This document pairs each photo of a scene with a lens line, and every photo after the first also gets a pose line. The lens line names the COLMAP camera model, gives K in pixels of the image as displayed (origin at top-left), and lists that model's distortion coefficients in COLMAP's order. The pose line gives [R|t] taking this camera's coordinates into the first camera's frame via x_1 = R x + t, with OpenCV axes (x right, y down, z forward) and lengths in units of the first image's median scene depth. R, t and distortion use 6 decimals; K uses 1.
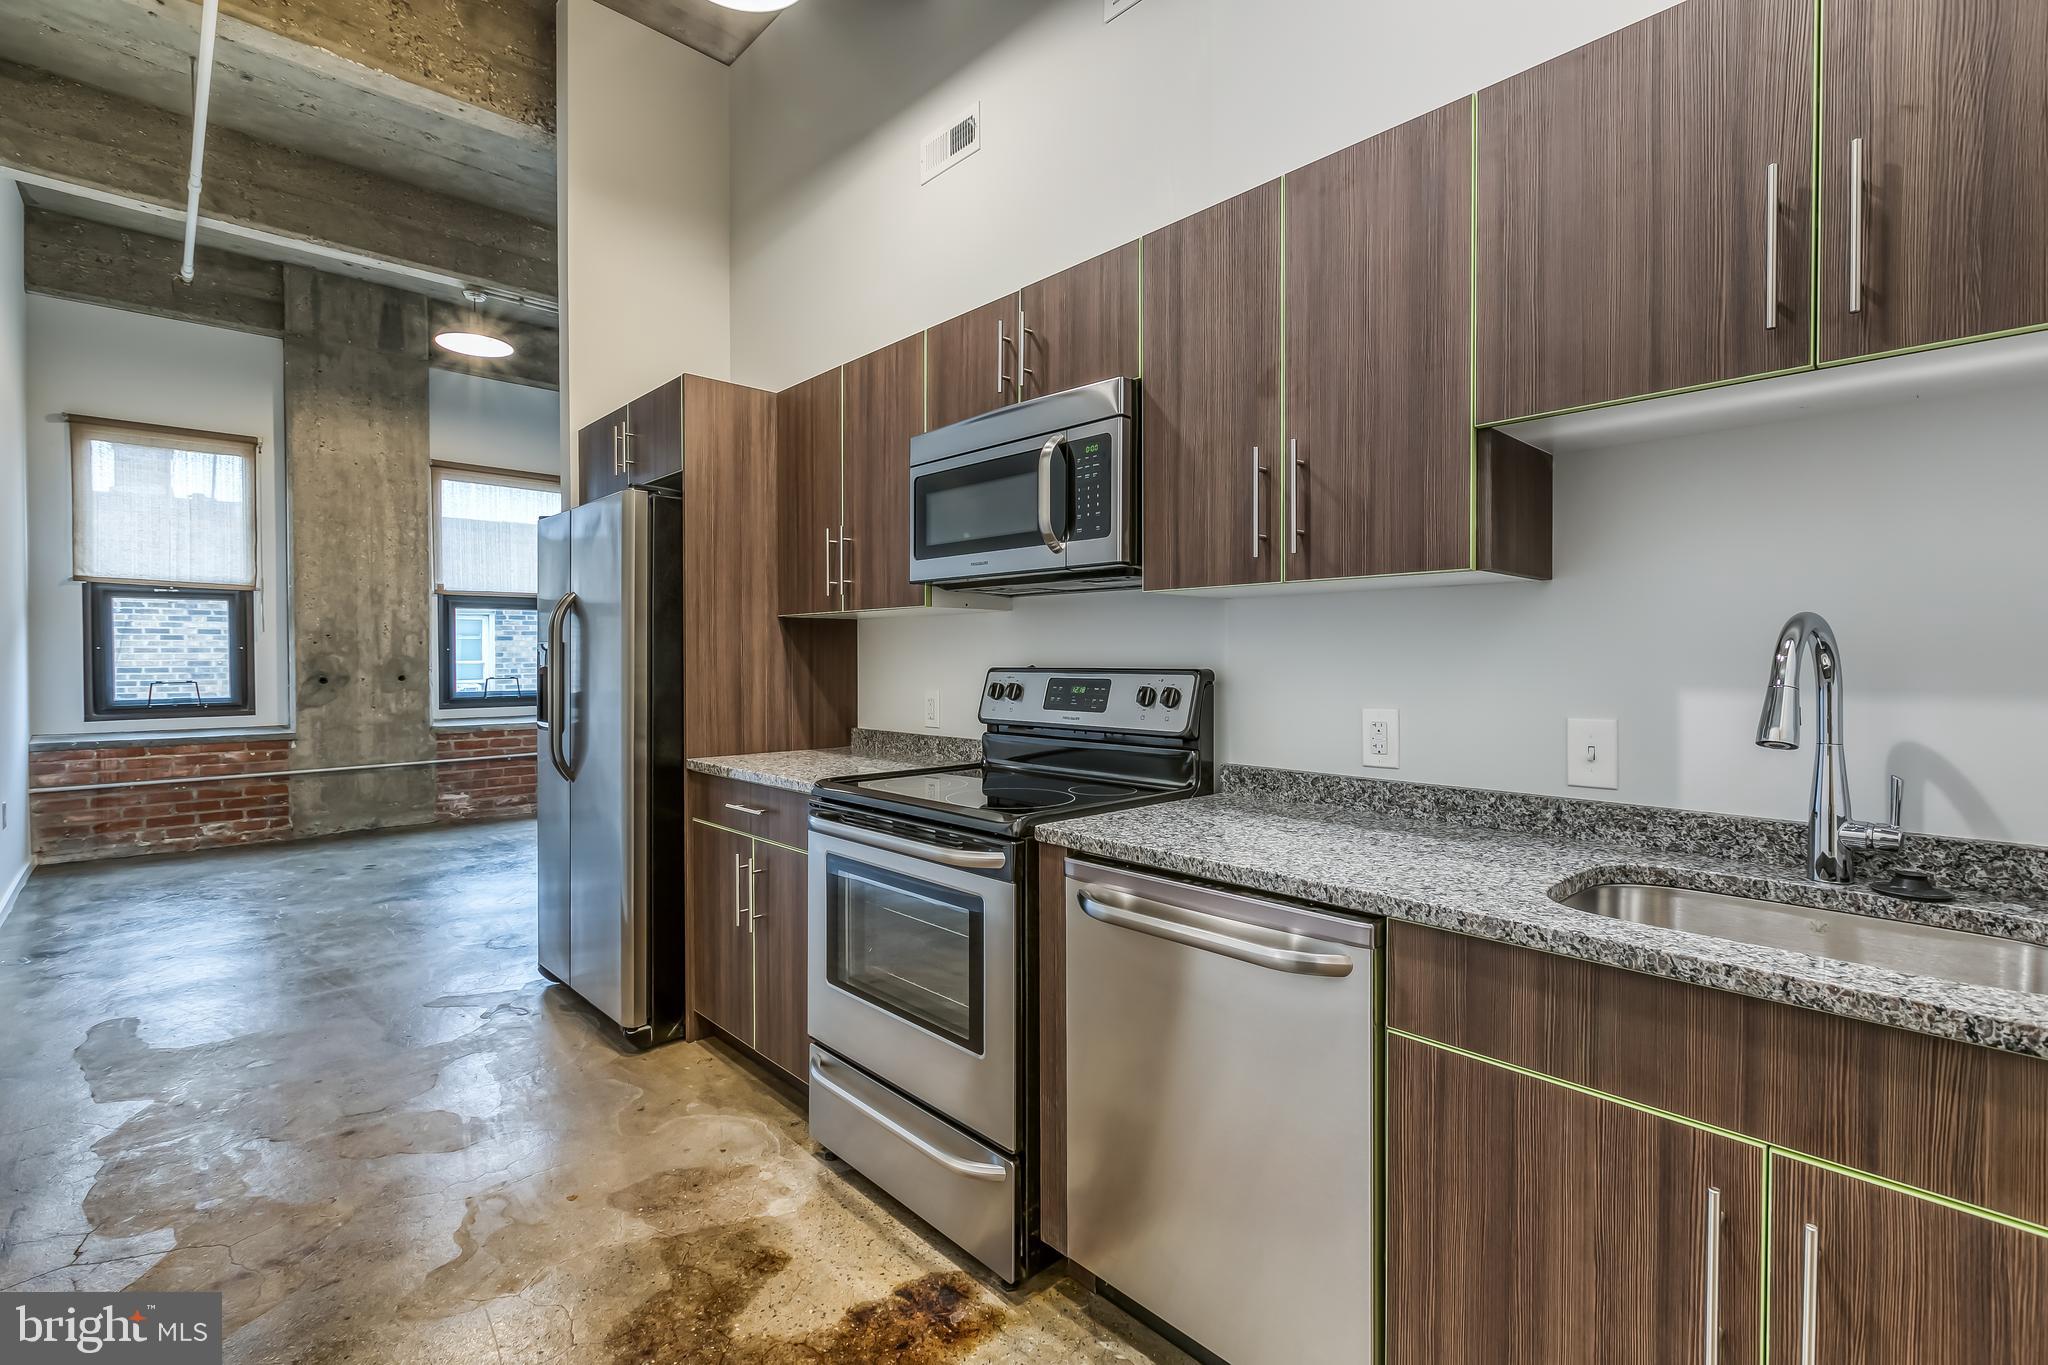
lens RADIAL K [[923.5, 0, 1020.7], [0, 923.5, 672.3], [0, 0, 1]] dist [-0.000990, -0.000621]
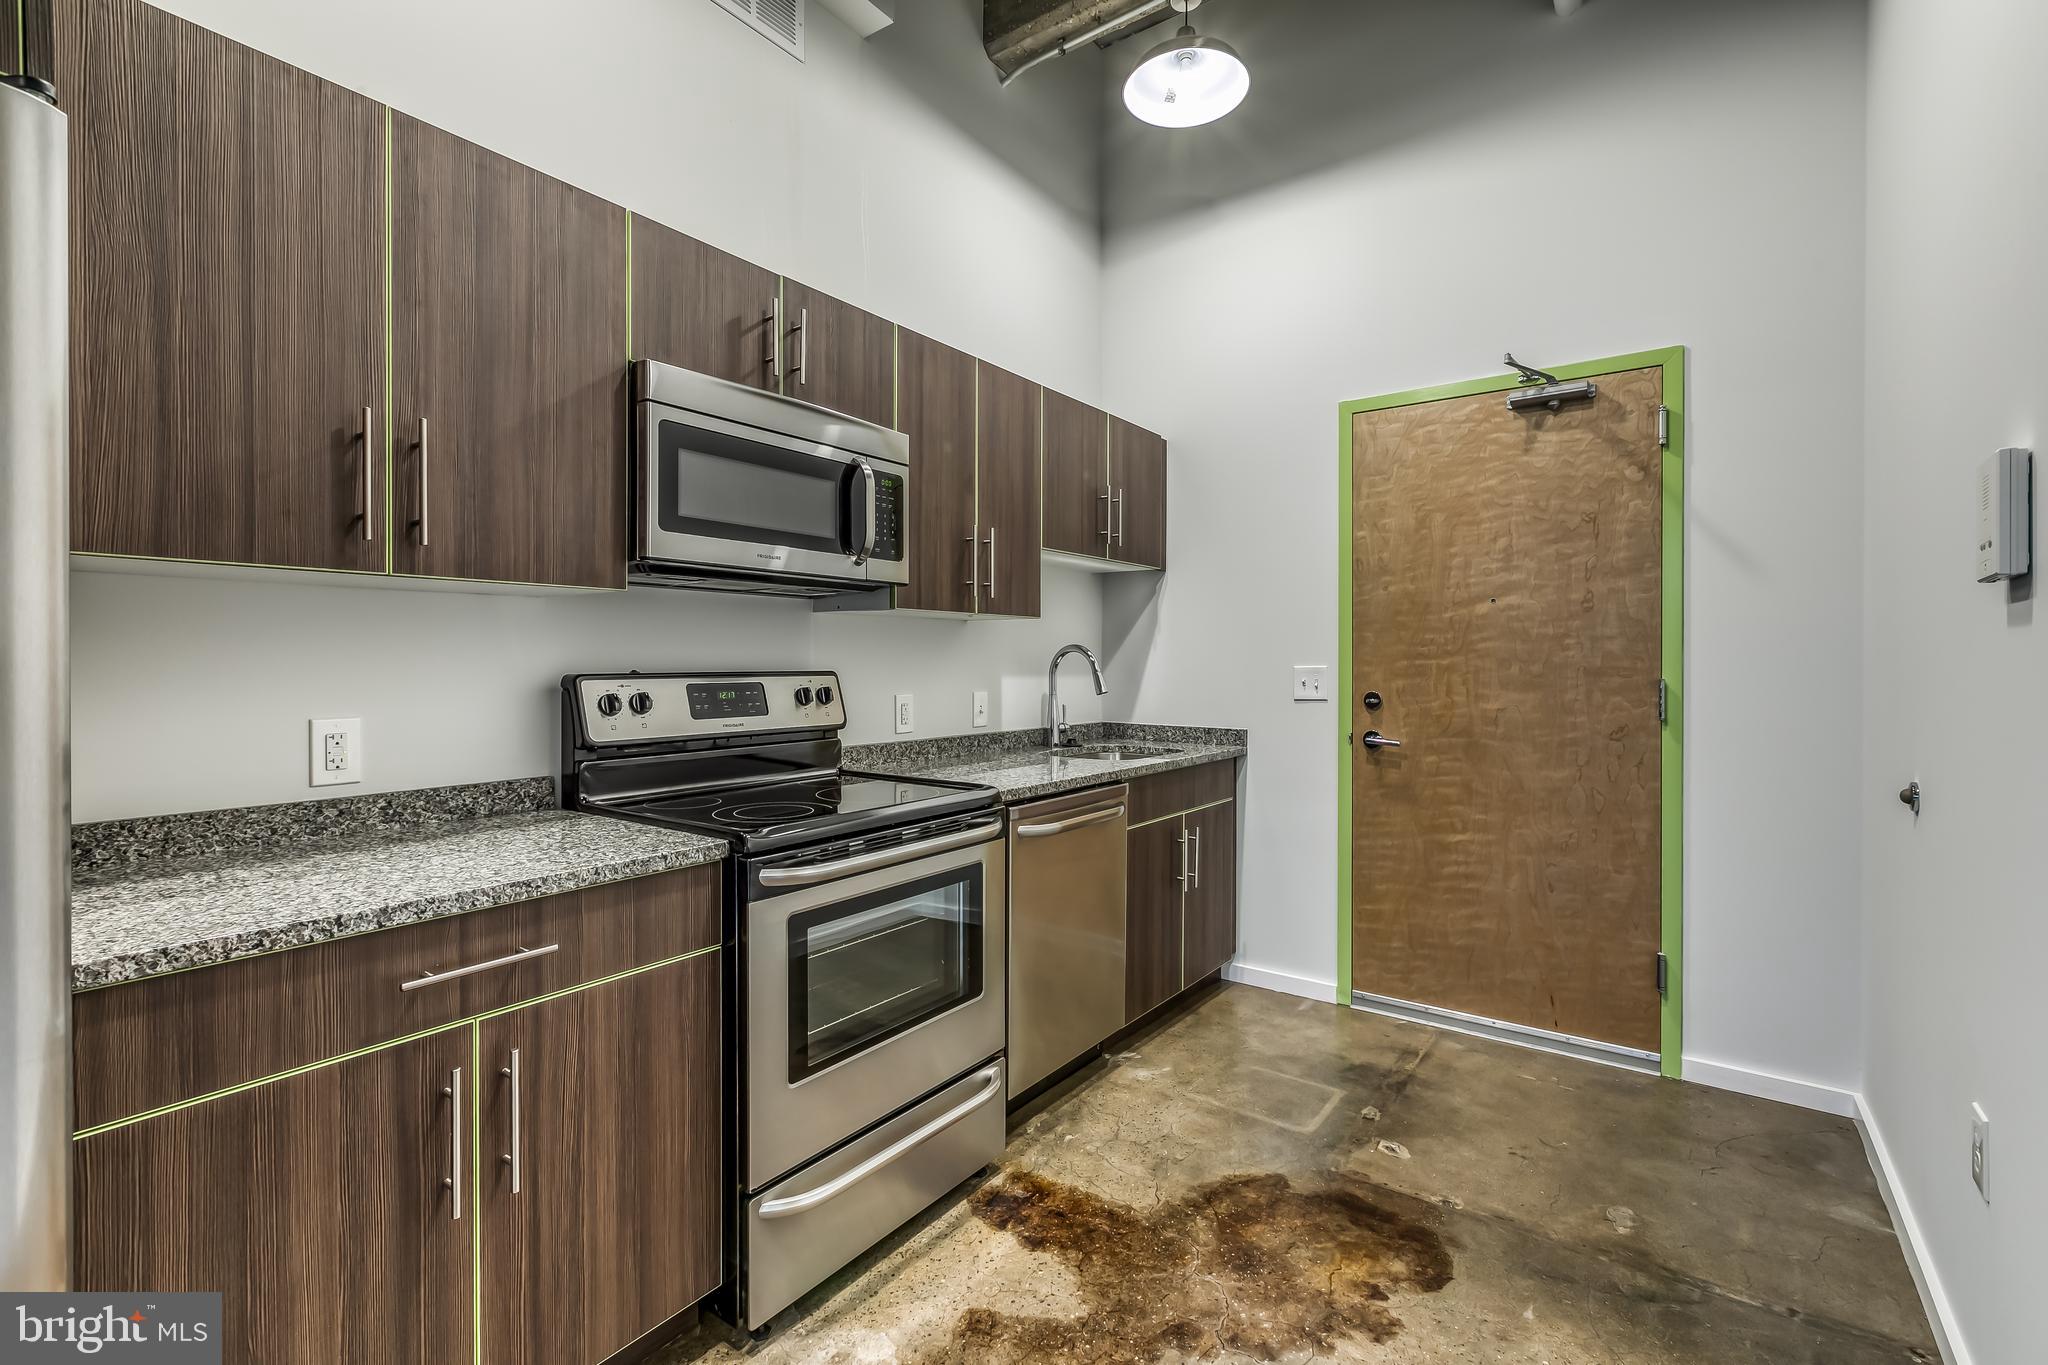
lens RADIAL K [[924.9, 0, 1020.4], [0, 924.9, 663.3], [0, 0, 1]] dist [0.000552, -0.001103]
pose [[-0.191439, -0.003260, 0.981499, -0.394668], [0.012961, 0.999899, 0.005849, -0.006497], [-0.981419, 0.013841, -0.191377, 0.377512]]
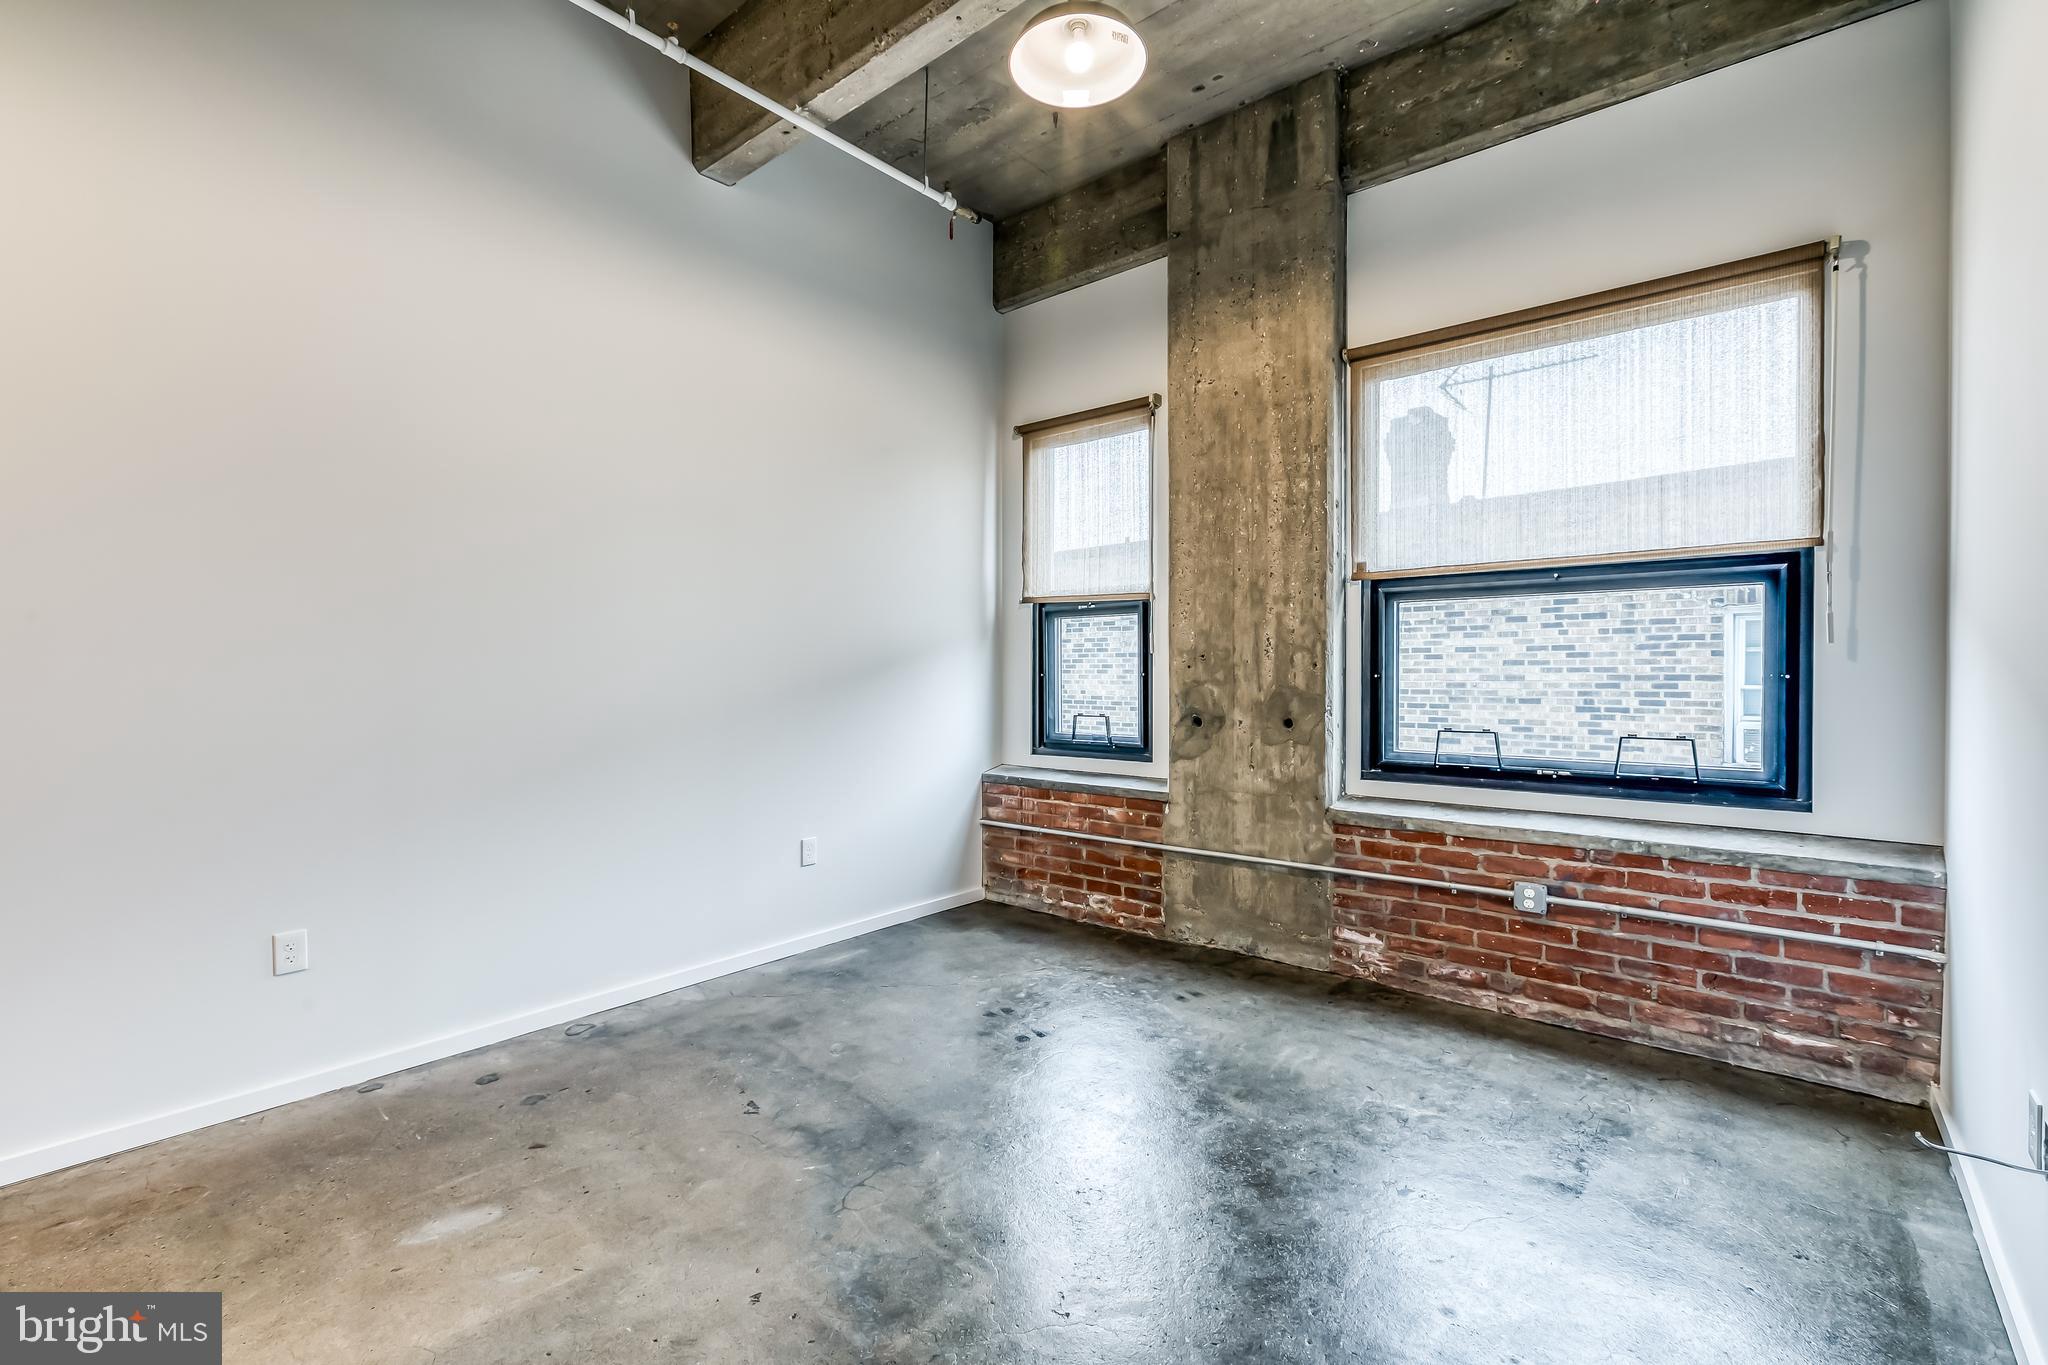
lens RADIAL K [[913.0, 0, 1014.0], [0, 913.0, 681.7], [0, 0, 1]] dist [0.002780, 0.000275]
pose [[0.114358, 0.012321, -0.993363, -0.104450], [-0.015529, 0.999823, 0.010614, -0.029199], [0.993318, 0.014212, 0.114529, 0.879710]]
